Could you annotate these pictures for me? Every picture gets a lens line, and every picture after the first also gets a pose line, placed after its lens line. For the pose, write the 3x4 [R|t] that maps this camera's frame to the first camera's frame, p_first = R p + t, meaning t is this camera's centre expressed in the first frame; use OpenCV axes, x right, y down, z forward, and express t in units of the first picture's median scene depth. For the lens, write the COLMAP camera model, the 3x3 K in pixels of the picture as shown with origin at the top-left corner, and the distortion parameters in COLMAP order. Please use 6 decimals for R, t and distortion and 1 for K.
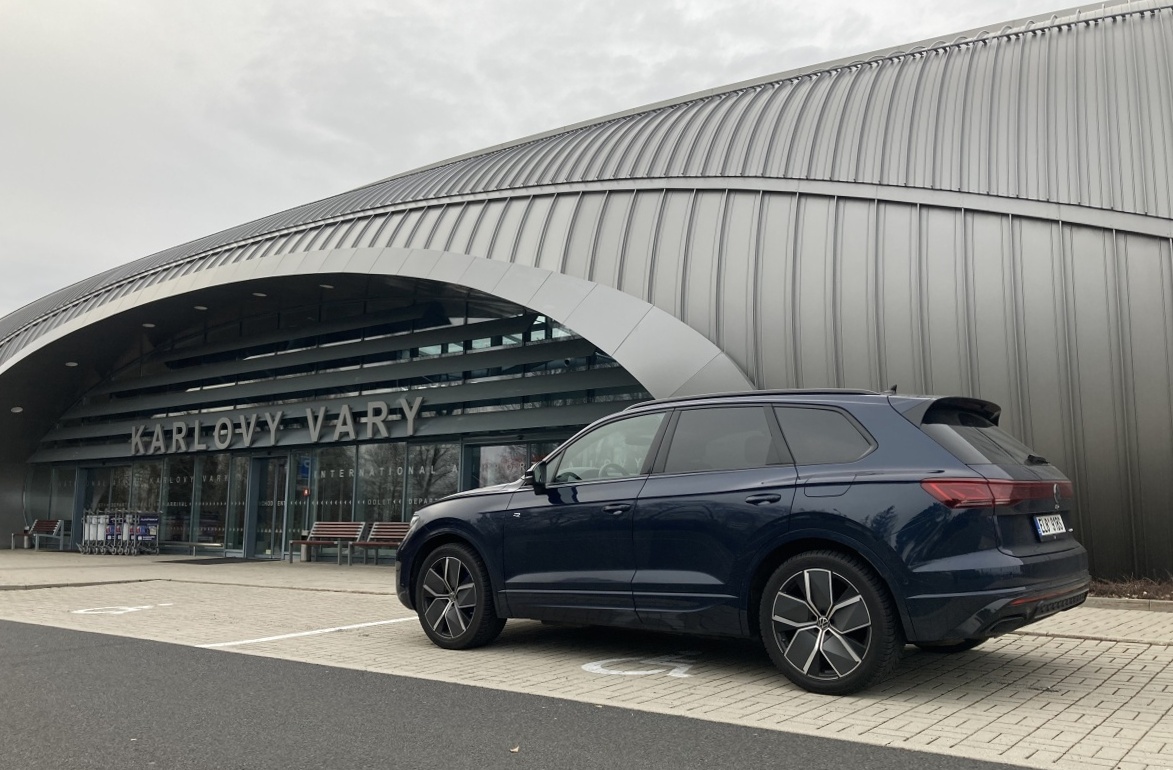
lens RADIAL K [[999.2, 0, 586.5], [0, 999.2, 385.0], [0, 0, 1]] dist [0.046578, -0.095434]
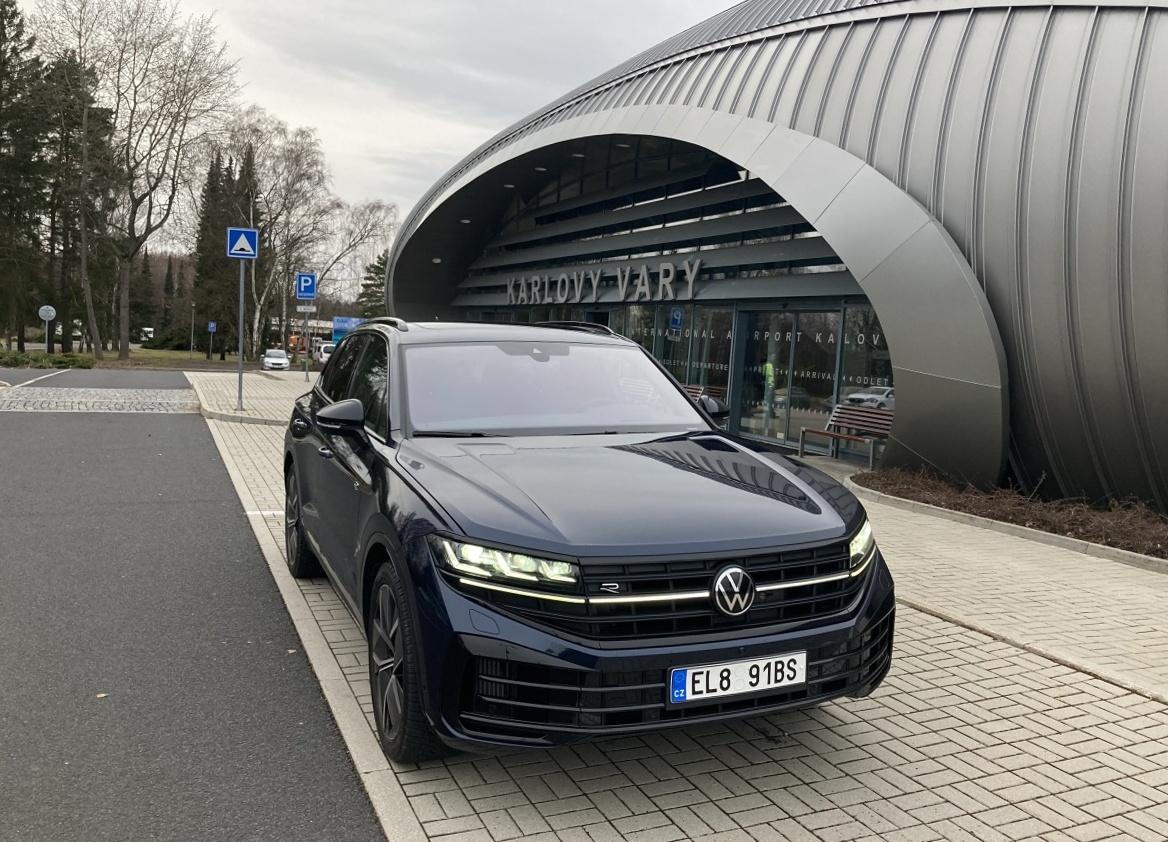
lens RADIAL K [[985.2, 0, 587.6], [0, 985.2, 397.6], [0, 0, 1]] dist [0.070636, -0.103037]
pose [[0.877507, 0.072436, -0.474061, 0.192966], [0.014595, 0.984035, 0.177375, -0.026367], [0.479341, -0.162567, 0.862441, 0.088879]]
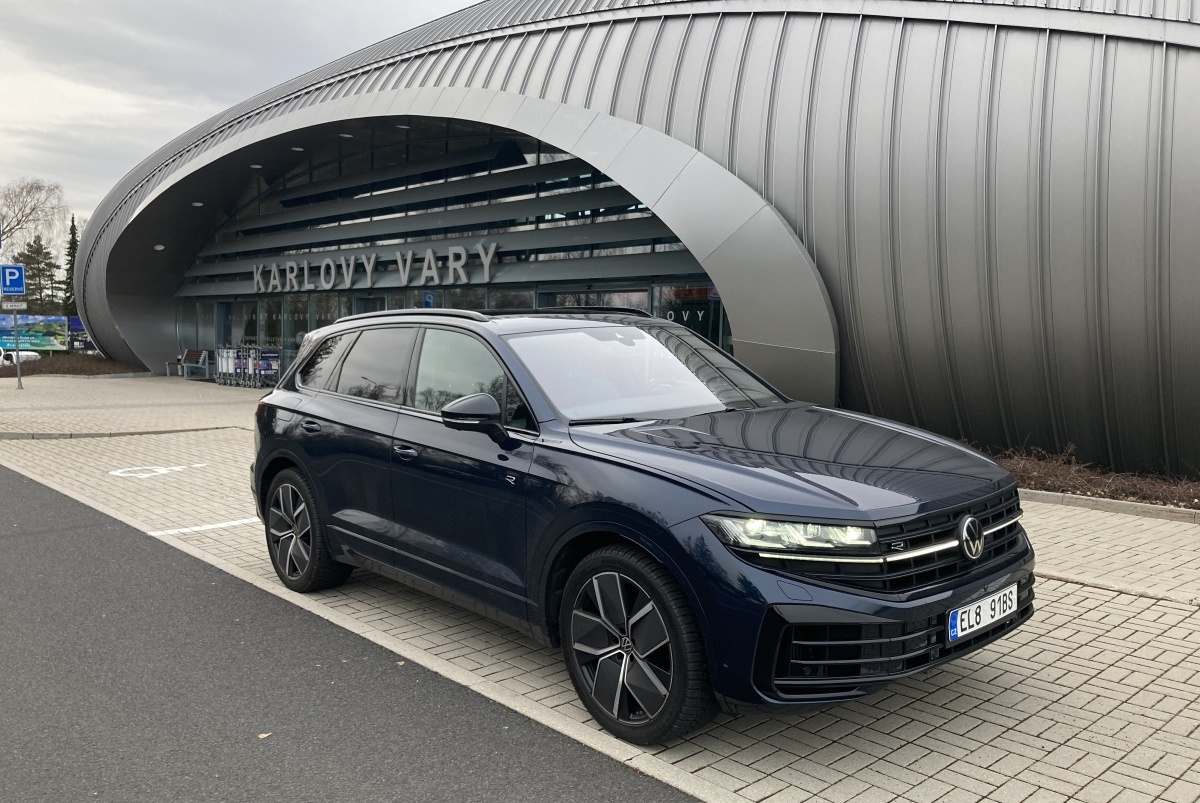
lens RADIAL K [[991.2, 0, 591.9], [0, 991.2, 387.3], [0, 0, 1]] dist [0.042071, -0.052713]
pose [[0.984415, 0.016991, -0.175037, 0.094288], [0.016740, 0.981749, 0.189445, -0.029433], [0.175061, -0.189423, 0.966164, 0.047070]]
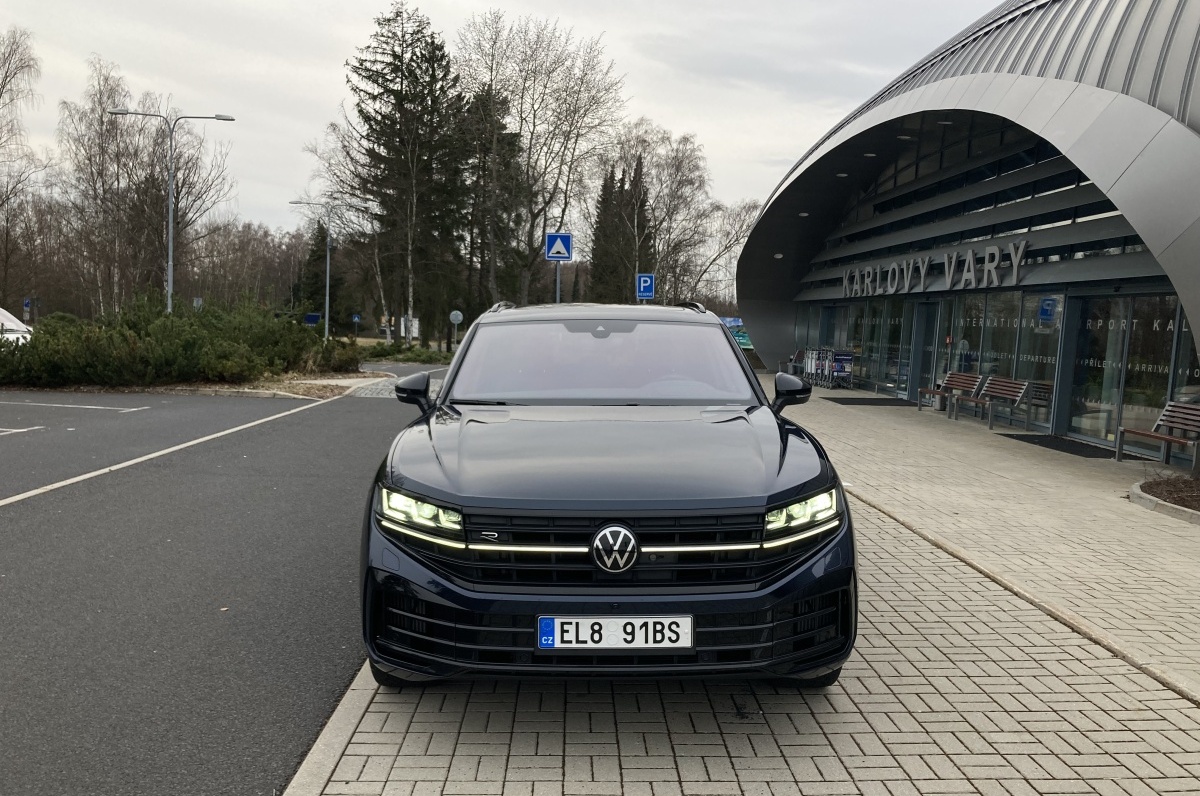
lens RADIAL K [[998.9, 0, 600.0], [0, 998.9, 398.0], [0, 0, 1]] dist [0.013814, 0.006053]
pose [[0.633354, 0.082562, -0.769445, 0.270903], [0.067005, 0.984708, 0.160814, -0.017381], [0.770956, -0.153409, 0.618137, 0.137426]]
